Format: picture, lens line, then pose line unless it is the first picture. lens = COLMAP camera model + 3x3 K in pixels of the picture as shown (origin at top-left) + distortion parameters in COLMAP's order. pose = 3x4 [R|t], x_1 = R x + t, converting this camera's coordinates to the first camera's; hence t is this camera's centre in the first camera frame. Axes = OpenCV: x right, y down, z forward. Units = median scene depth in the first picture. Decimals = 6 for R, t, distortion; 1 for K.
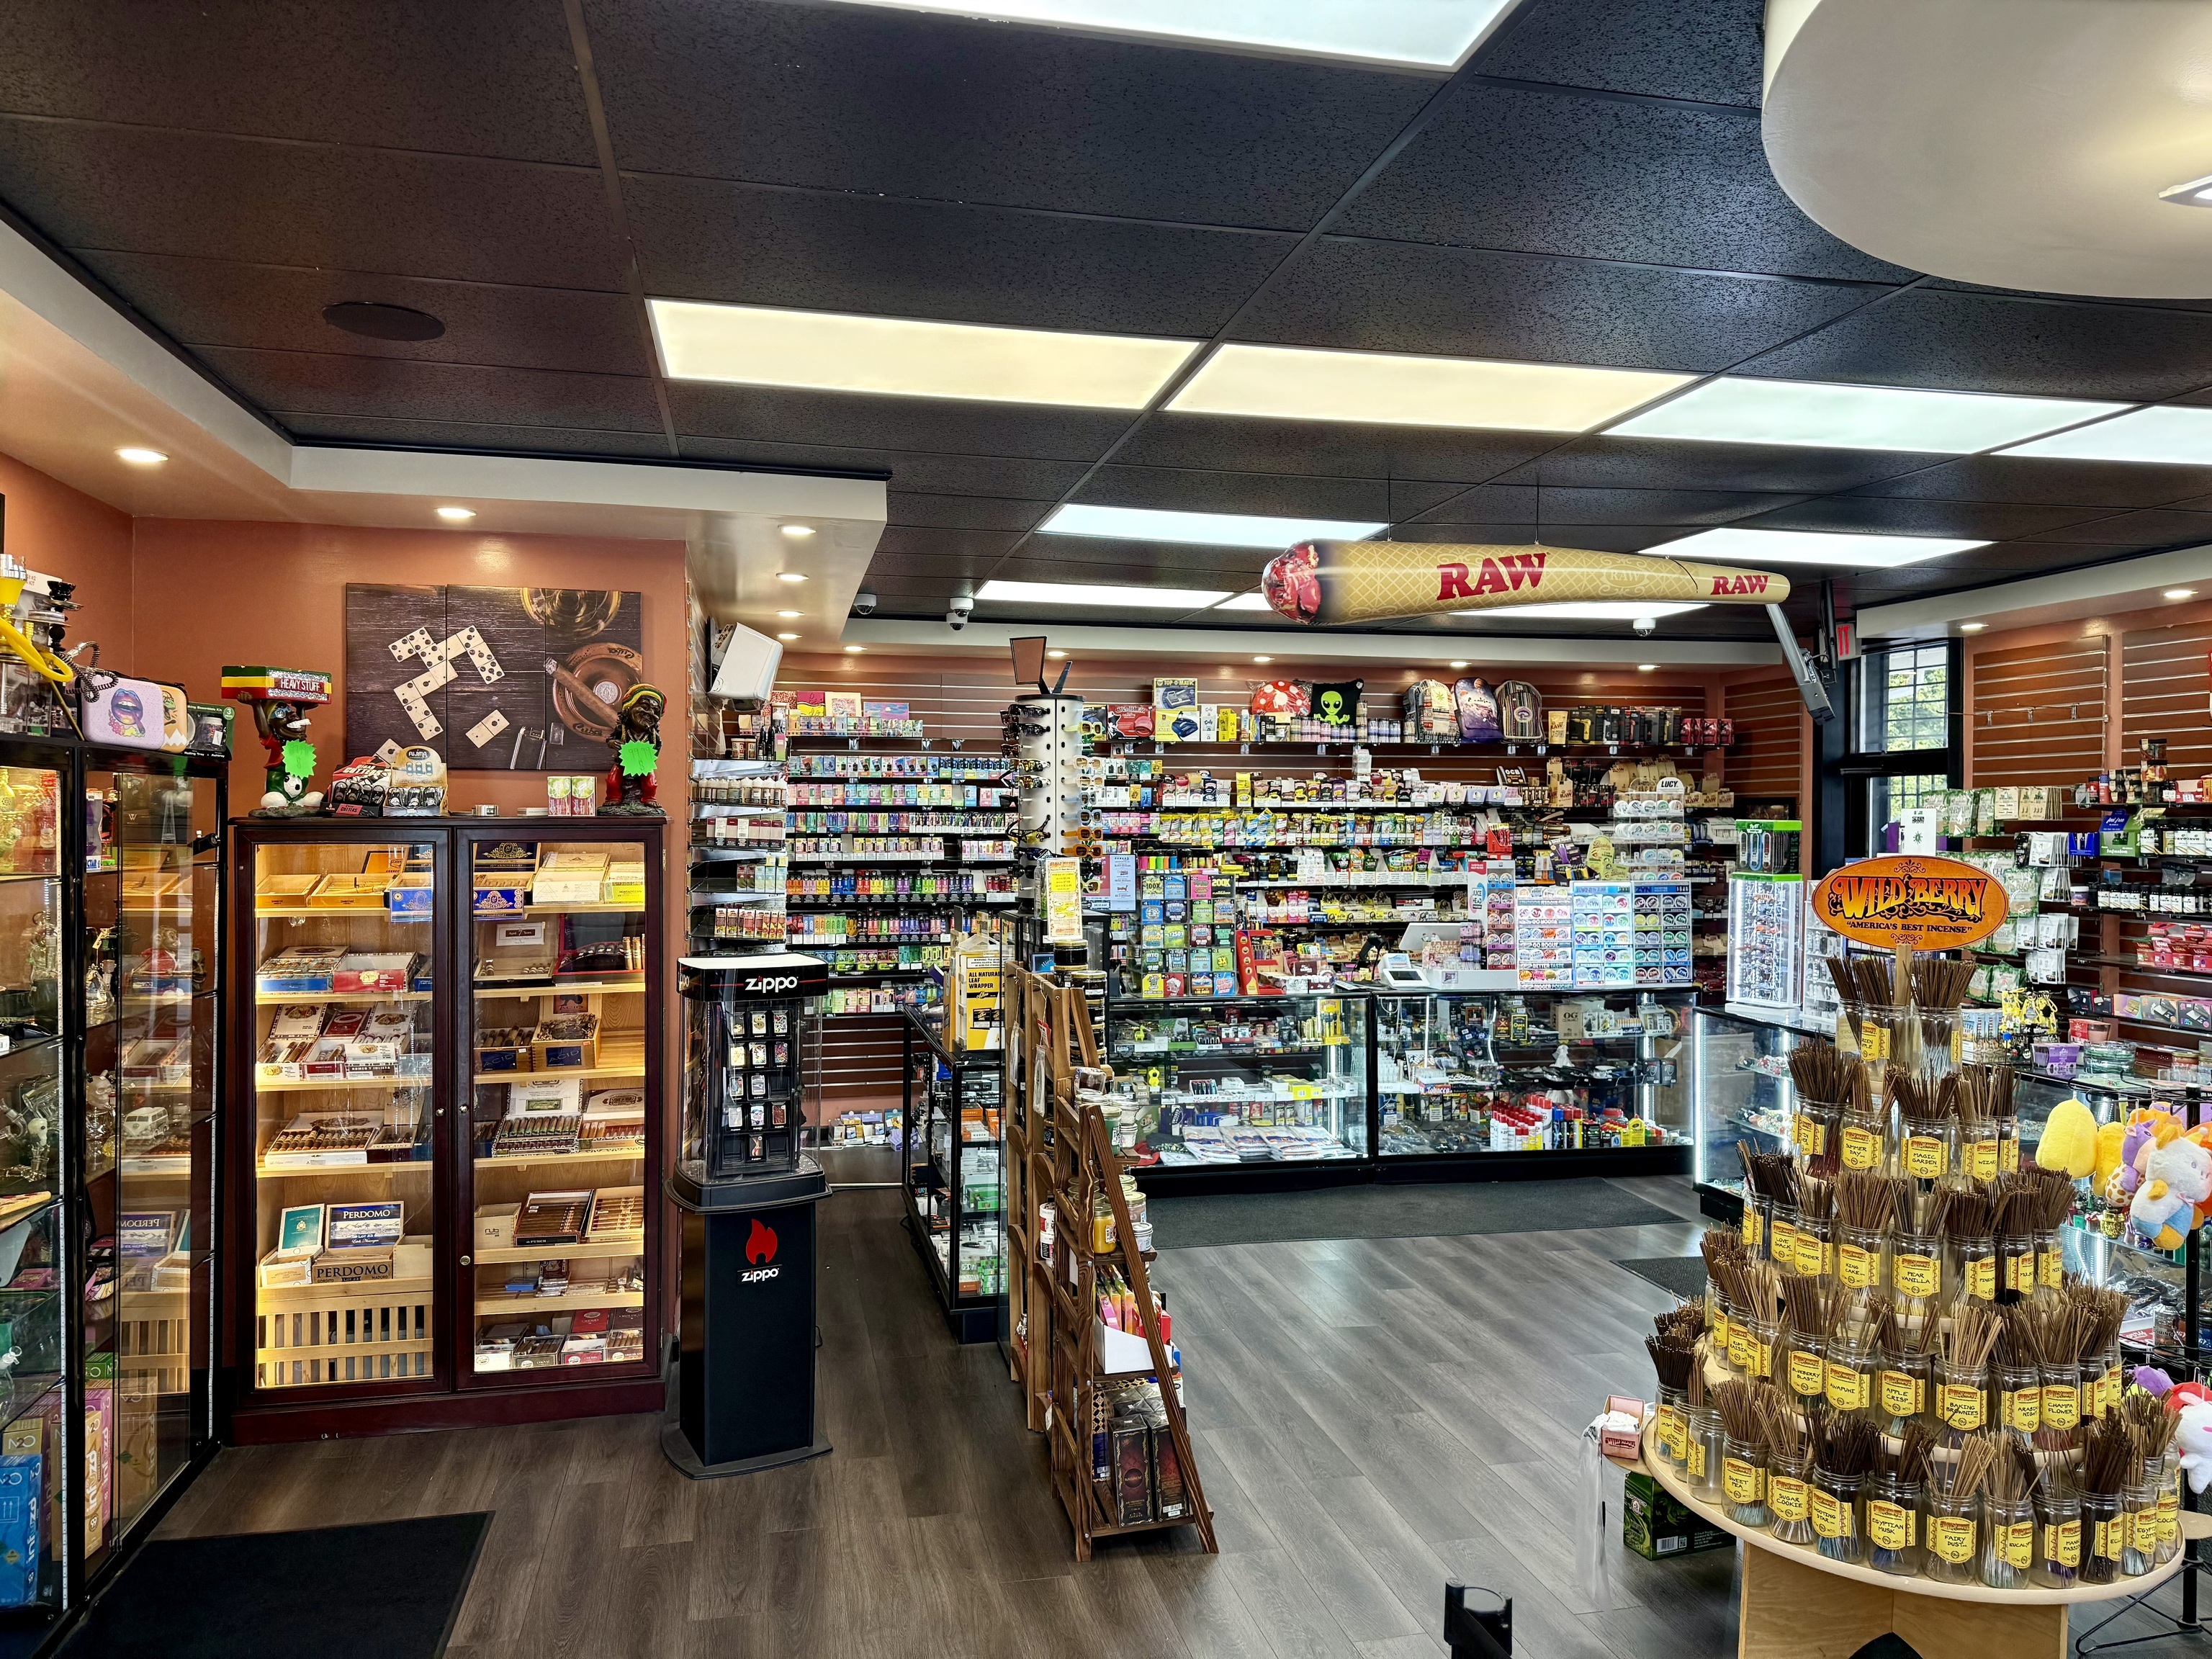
lens RADIAL K [[1576.1, 0, 1104.4], [0, 1576.1, 840.7], [0, 0, 1]] dist [0.007960, -0.021267]
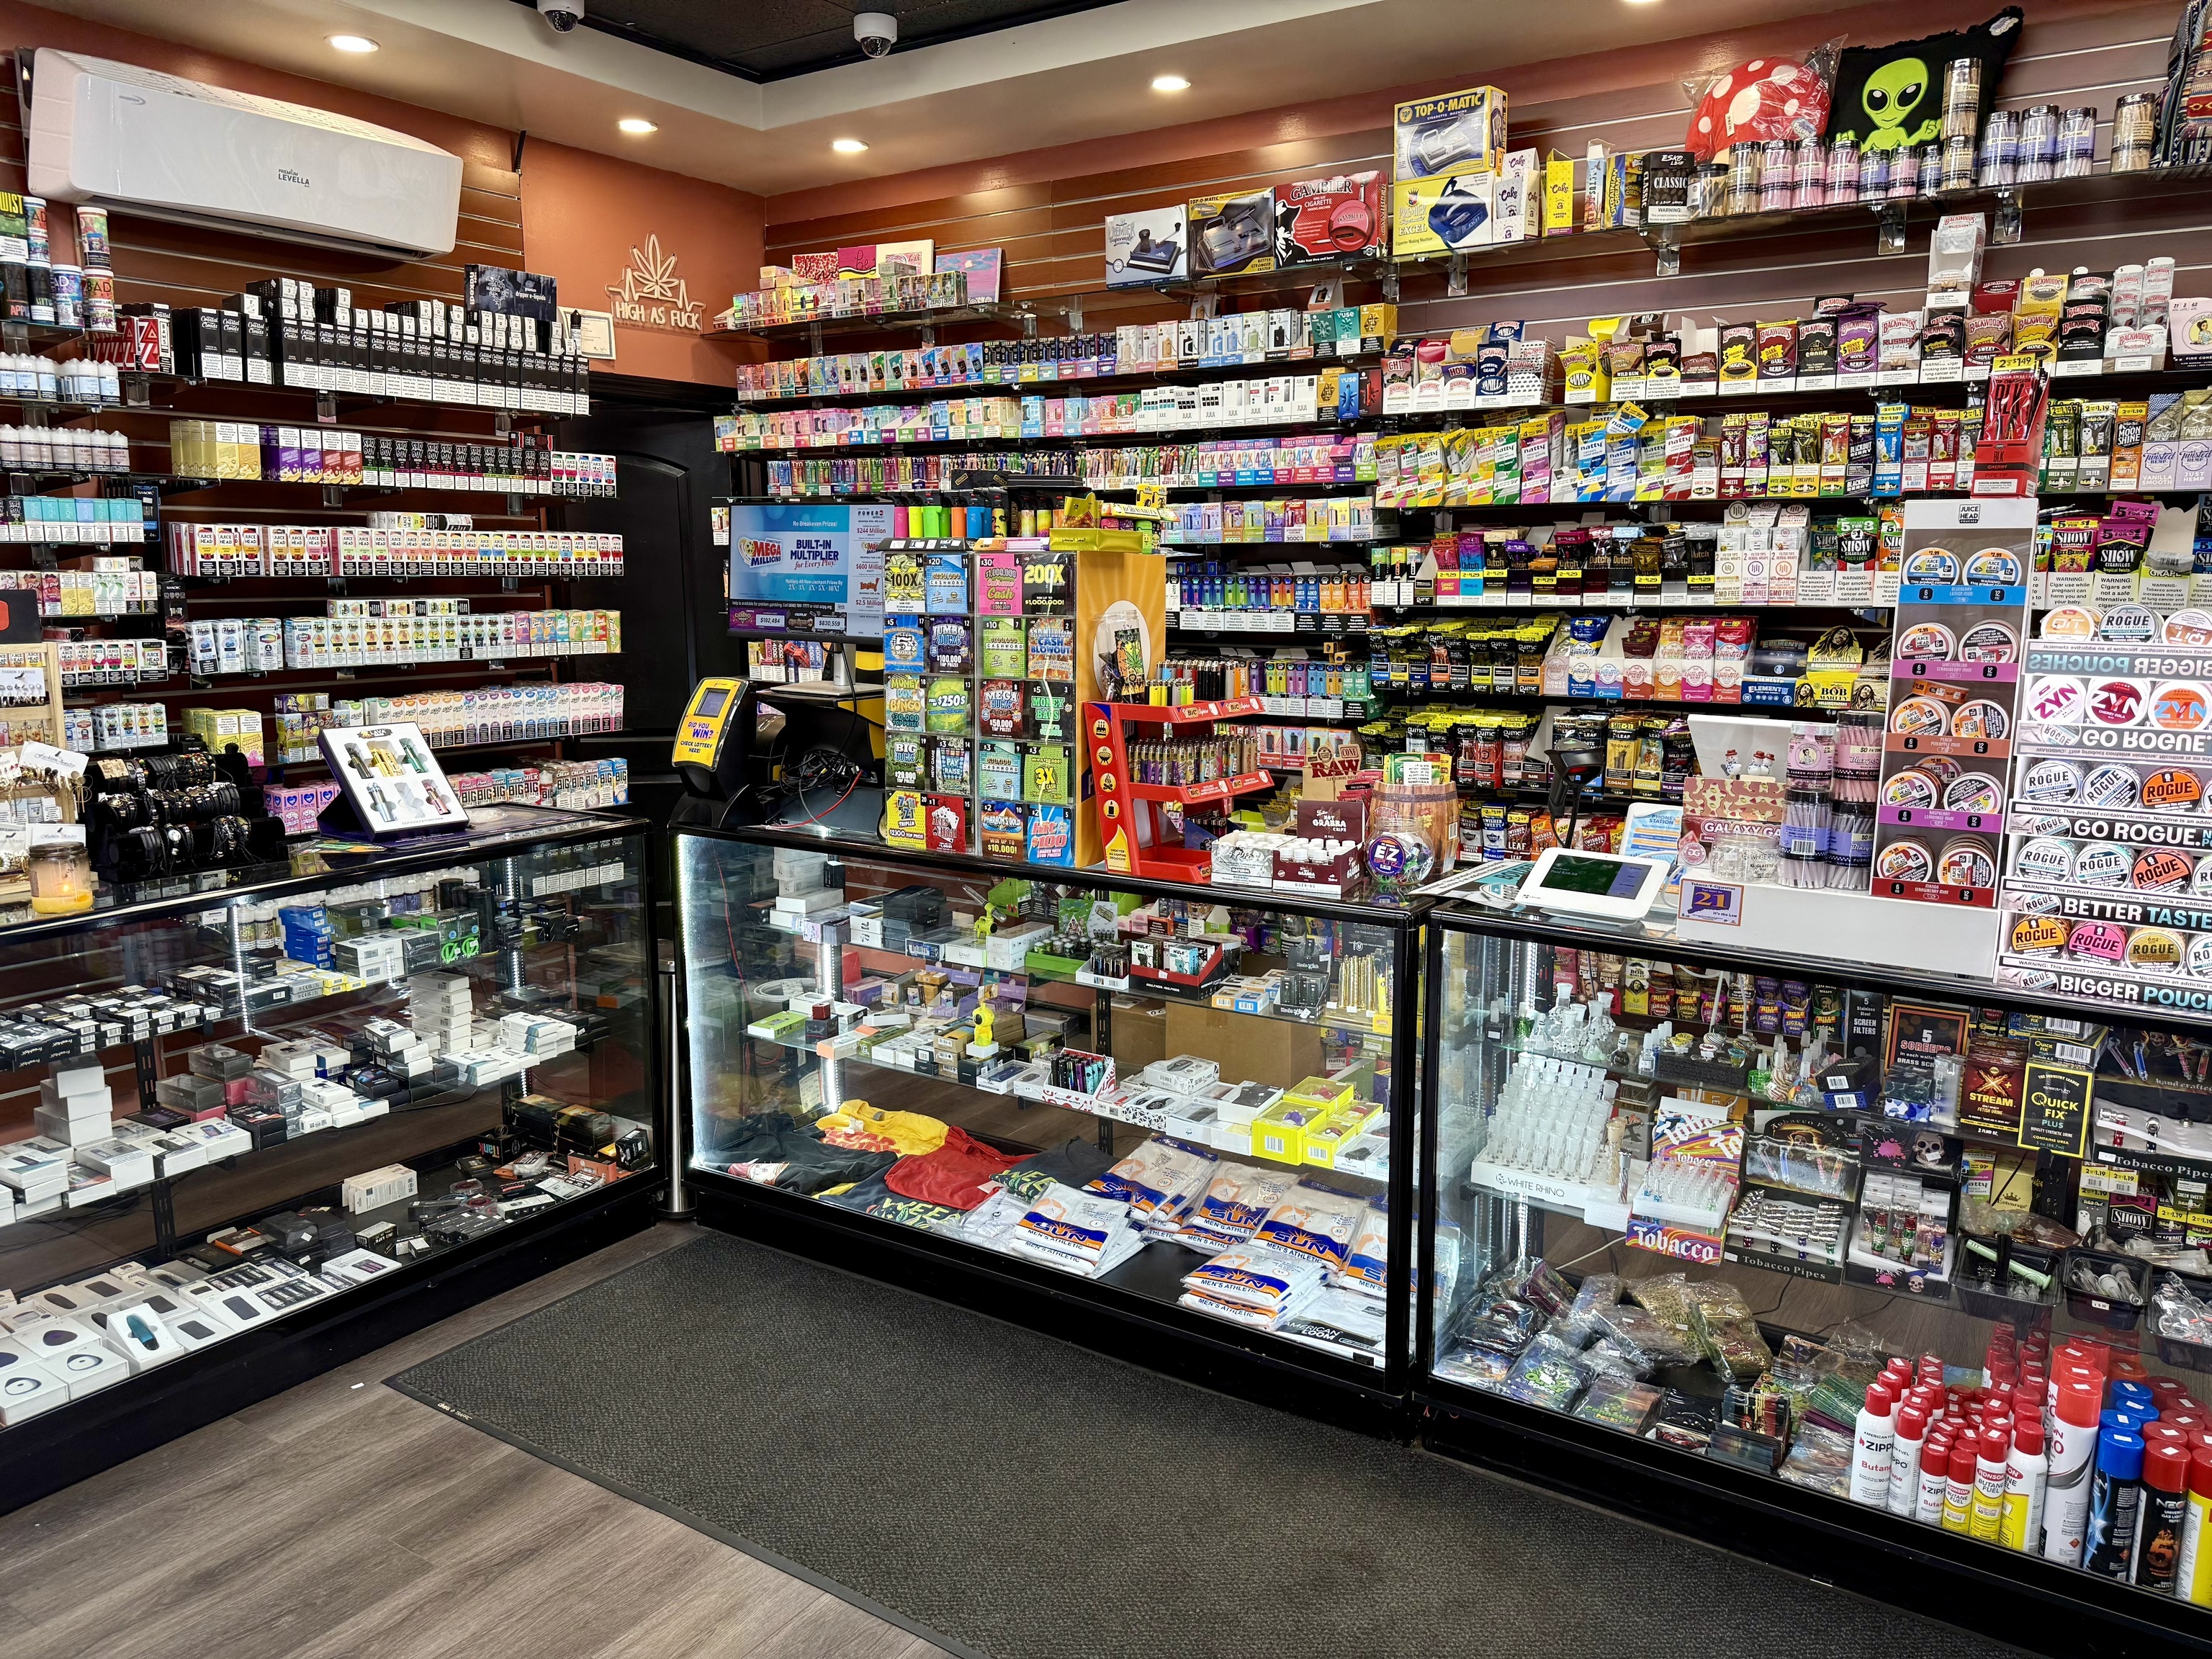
lens RADIAL K [[1576.1, 0, 1116.7], [0, 1576.1, 876.6], [0, 0, 1]] dist [0.007960, -0.021267]
pose [[0.688690, 0.137093, -0.711977, 0.314455], [-0.007163, 0.983201, 0.182388, 0.024907], [0.725021, -0.120509, 0.678102, 0.635279]]
